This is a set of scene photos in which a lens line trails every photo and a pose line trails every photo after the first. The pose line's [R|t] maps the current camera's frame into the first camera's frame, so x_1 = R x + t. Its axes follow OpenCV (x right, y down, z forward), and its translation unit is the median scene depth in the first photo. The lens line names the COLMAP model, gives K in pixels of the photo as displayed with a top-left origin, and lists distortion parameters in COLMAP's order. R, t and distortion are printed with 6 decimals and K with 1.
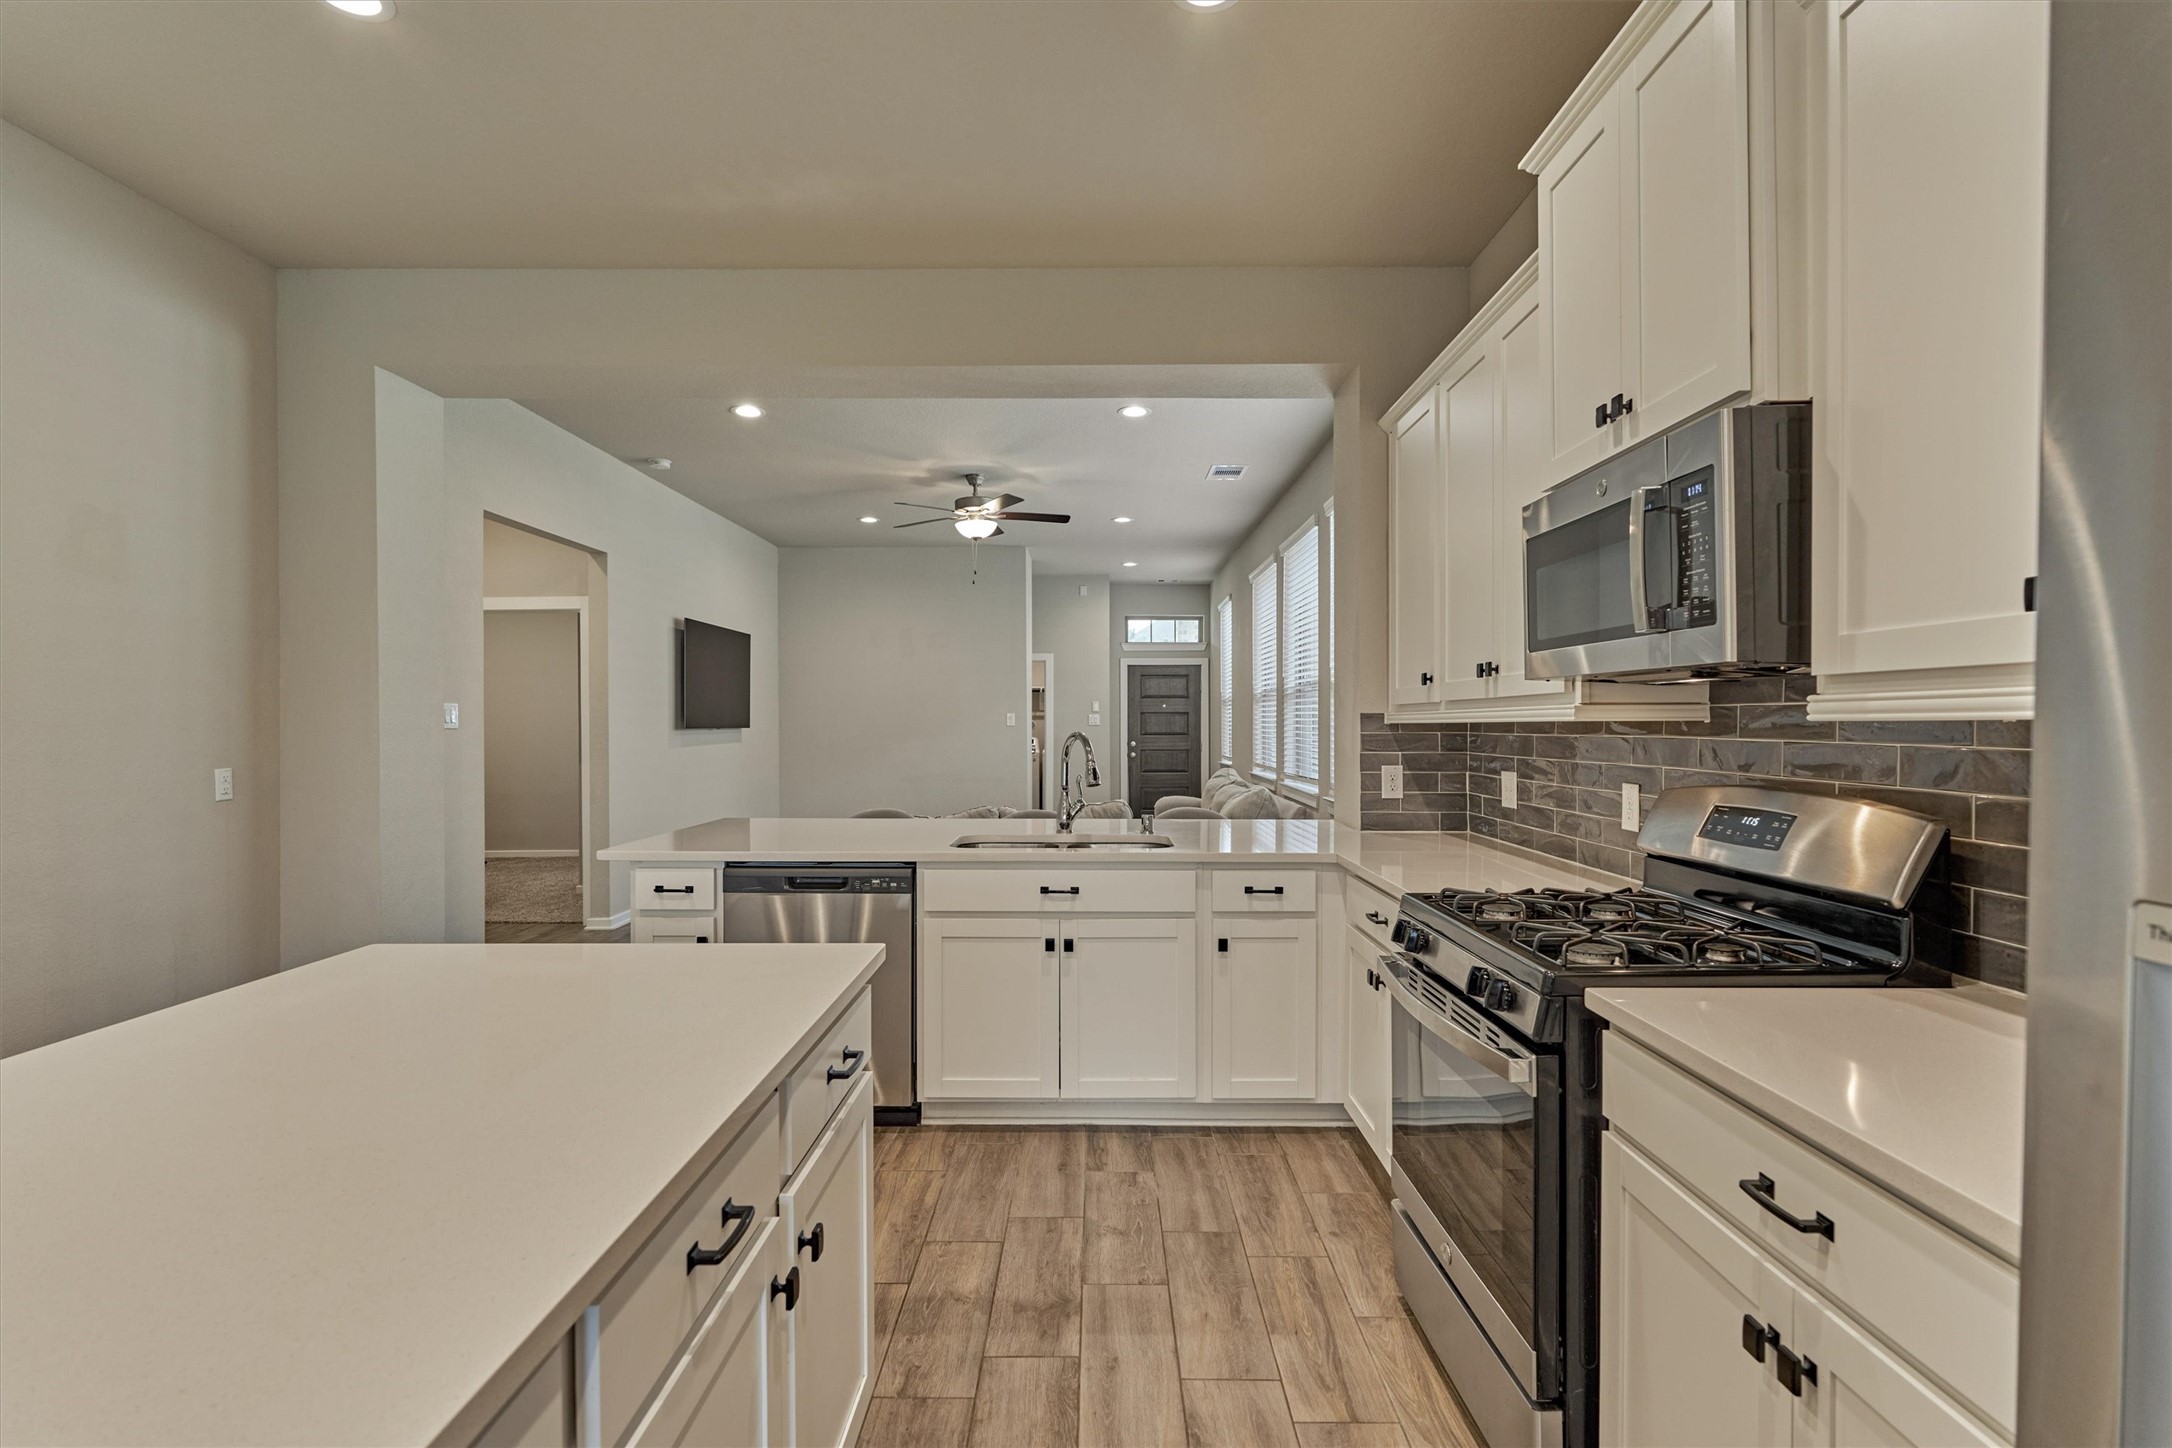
lens RADIAL K [[1029.2, 0, 1092.1], [0, 1029.2, 729.5], [0, 0, 1]] dist [-0.005785, 0.001645]
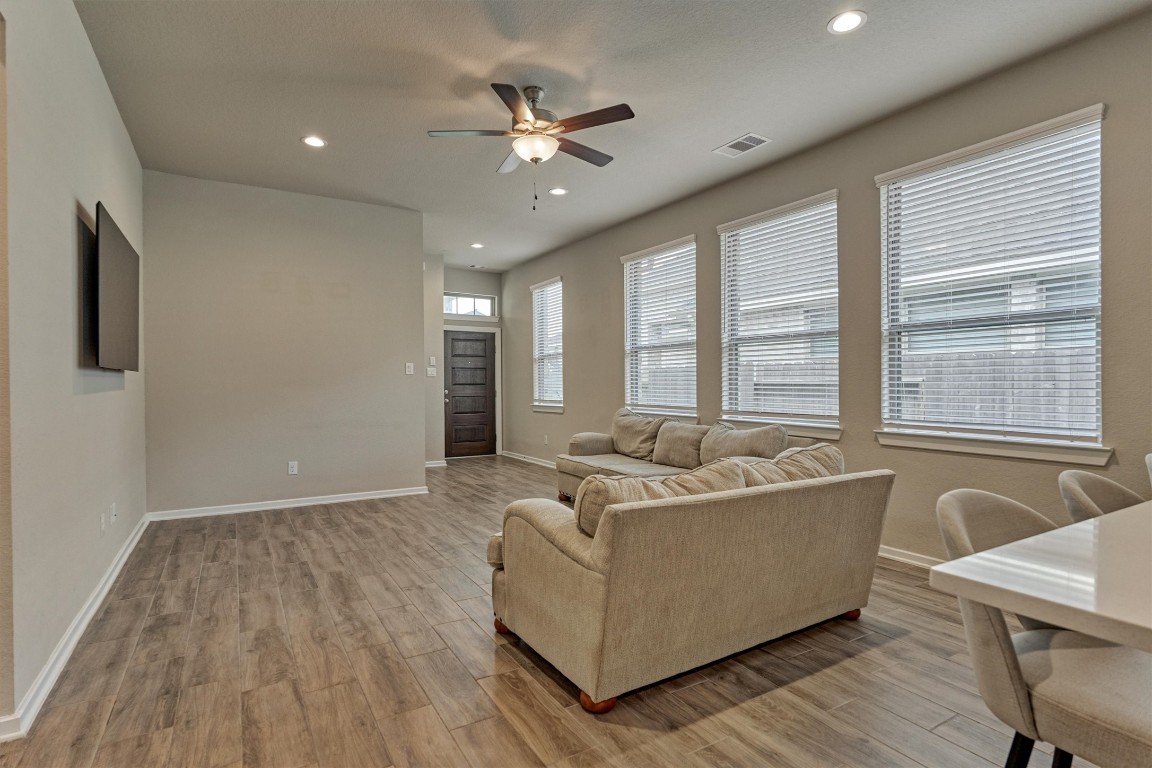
lens RADIAL K [[570.4, 0, 579.6], [0, 570.4, 390.9], [0, 0, 1]] dist [-0.007993, 0.001655]
pose [[0.850474, -0.006424, 0.525979, -0.586230], [0.002392, 0.999962, 0.008345, 0.022532], [-0.526012, -0.005839, 0.850457, 0.938479]]
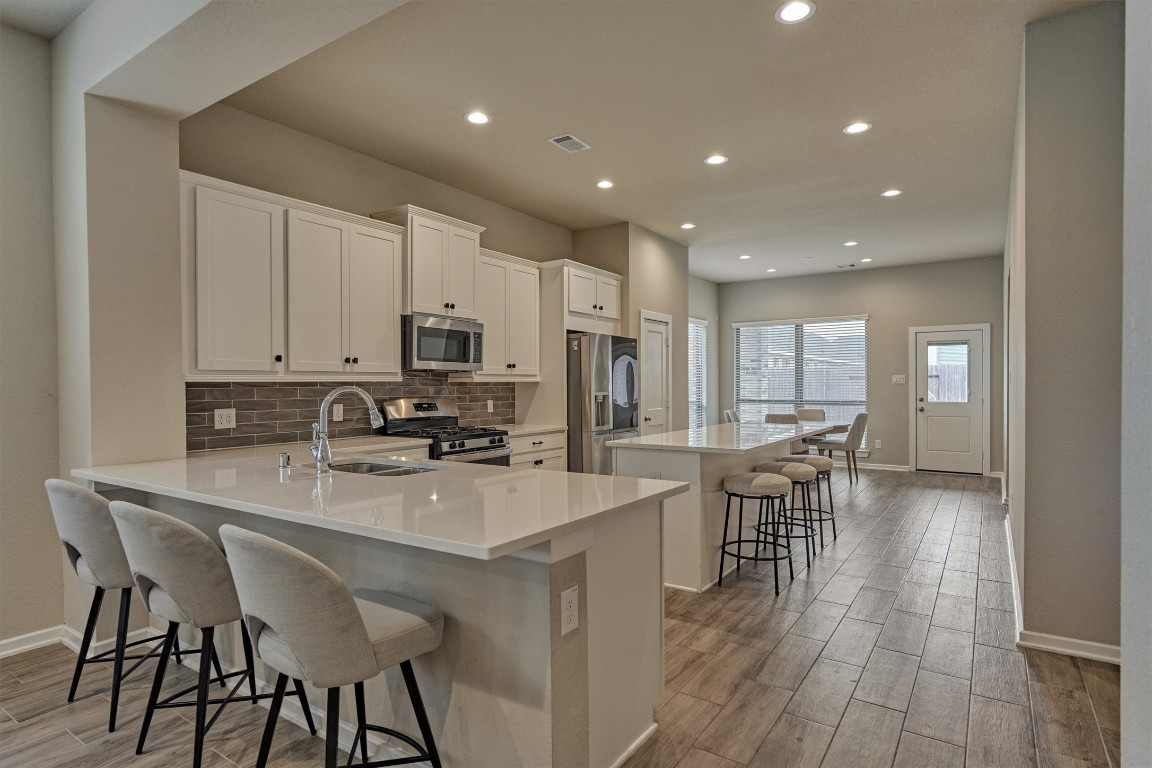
lens RADIAL K [[605.0, 0, 580.1], [0, 605.0, 386.5], [0, 0, 1]] dist [-0.004805, 0.003328]
pose [[-0.832443, 0.003608, 0.554099, -0.594839], [0.008922, 0.999936, 0.006892, -0.000336], [-0.554039, 0.010680, -0.832422, 1.280962]]
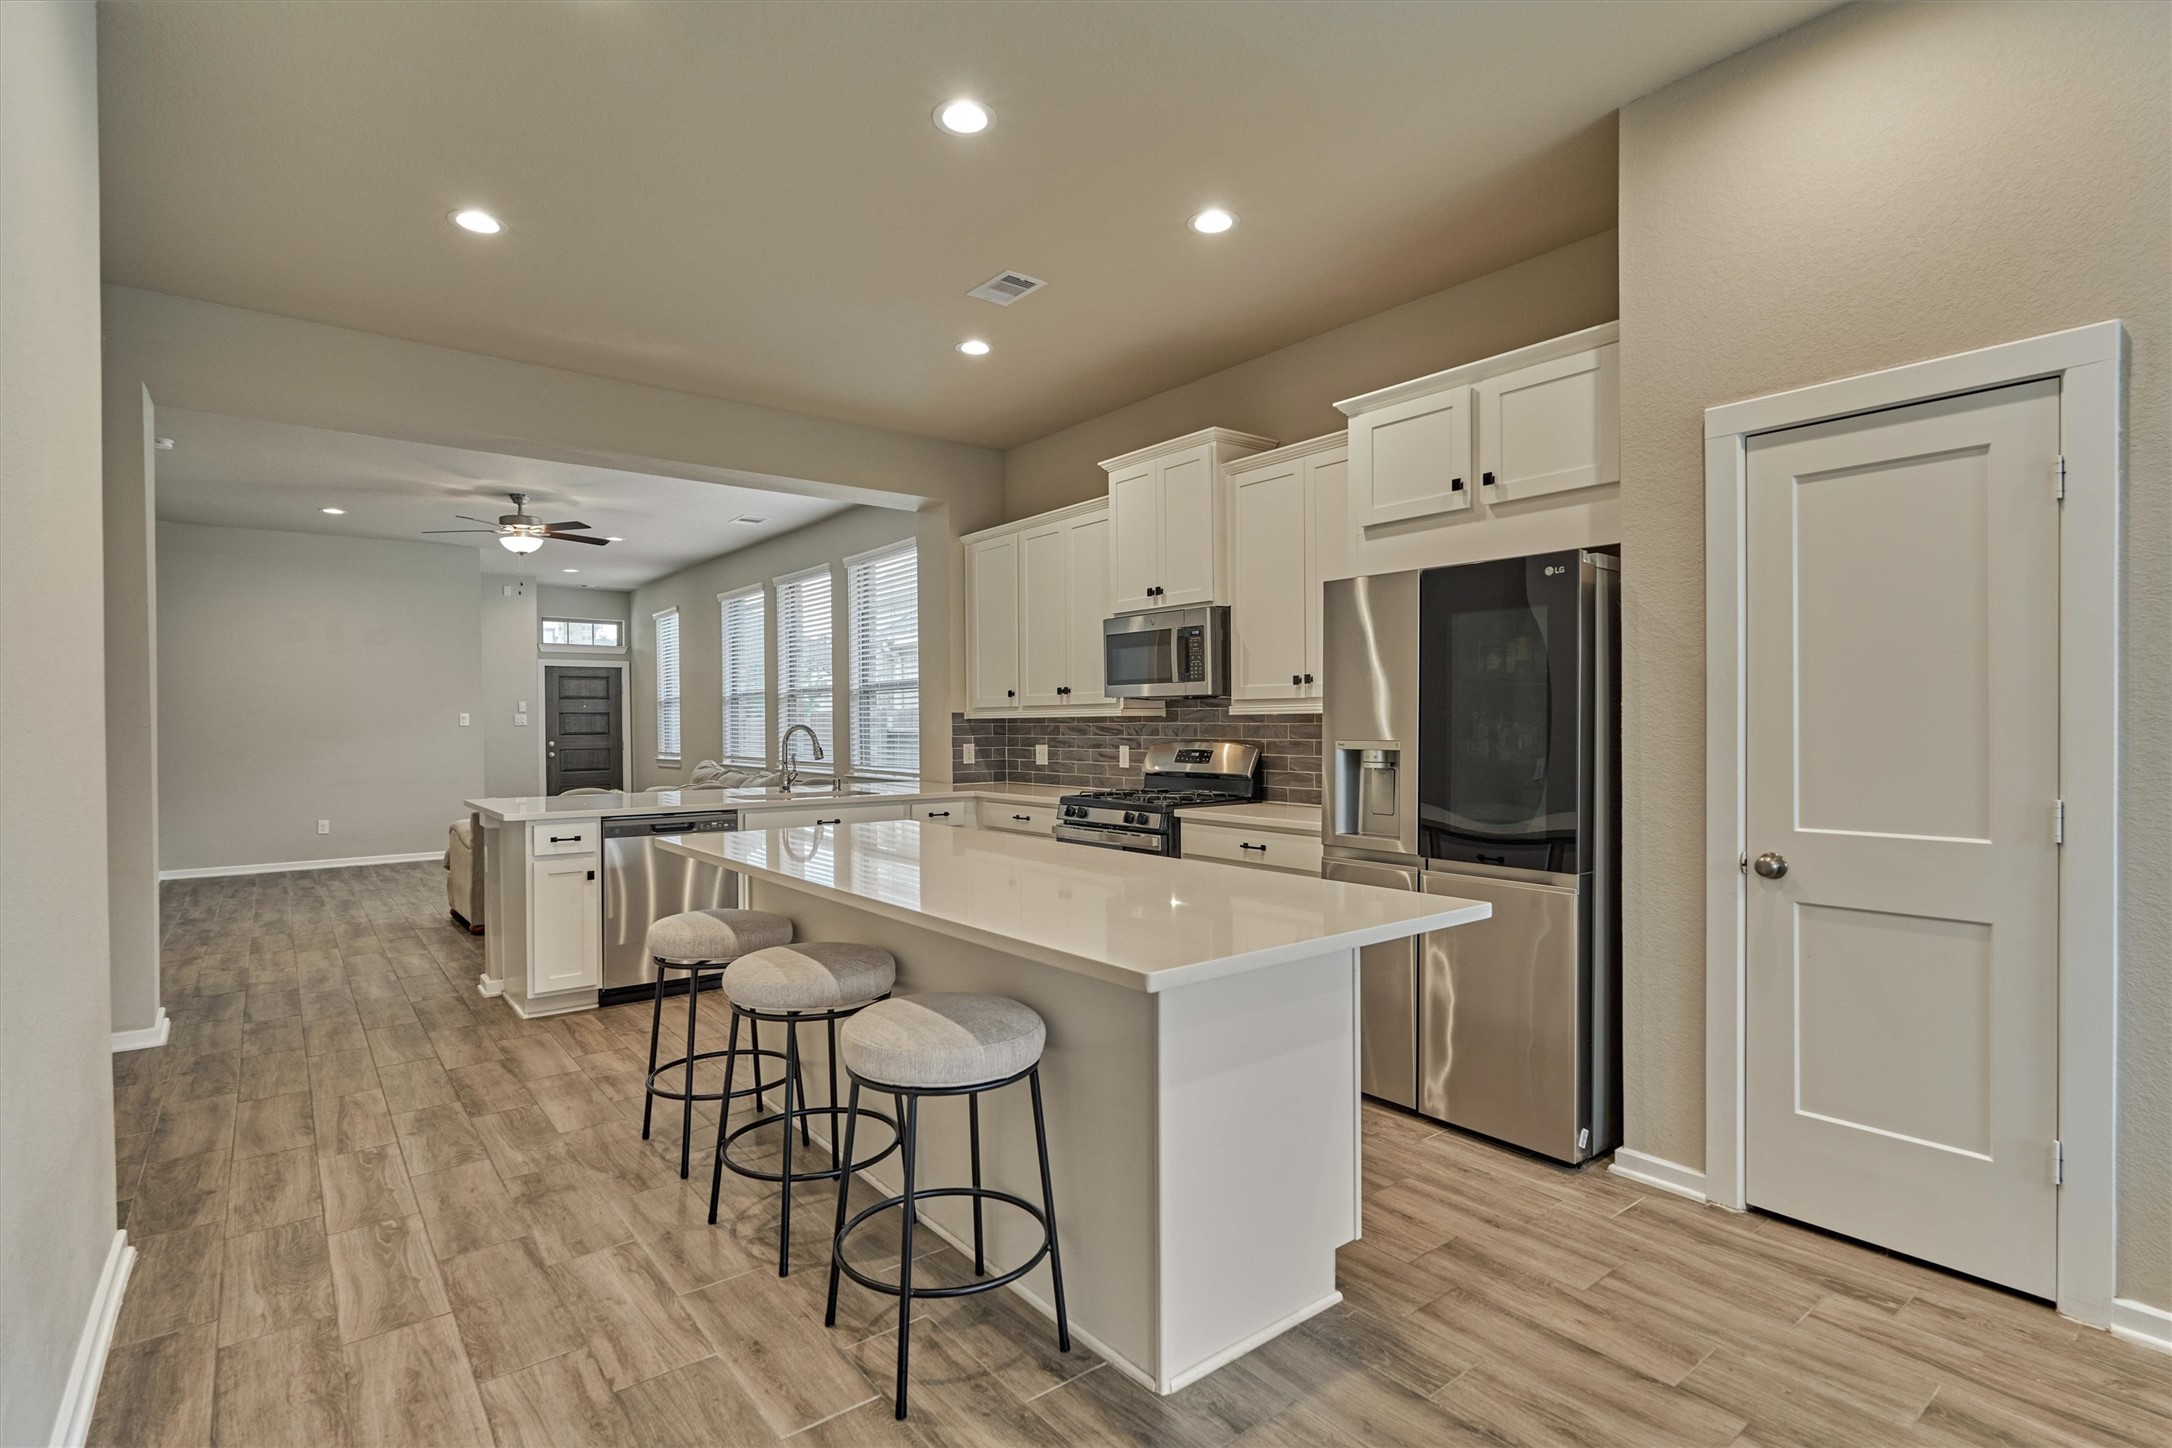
lens RADIAL K [[1046.5, 0, 1094.3], [0, 1046.5, 731.0], [0, 0, 1]] dist [-0.004543, -0.000113]
pose [[0.780795, -0.008805, 0.624725, -0.565944], [0.008807, 0.999956, 0.003087, 0.009463], [-0.624725, 0.003091, 0.780839, -0.422202]]
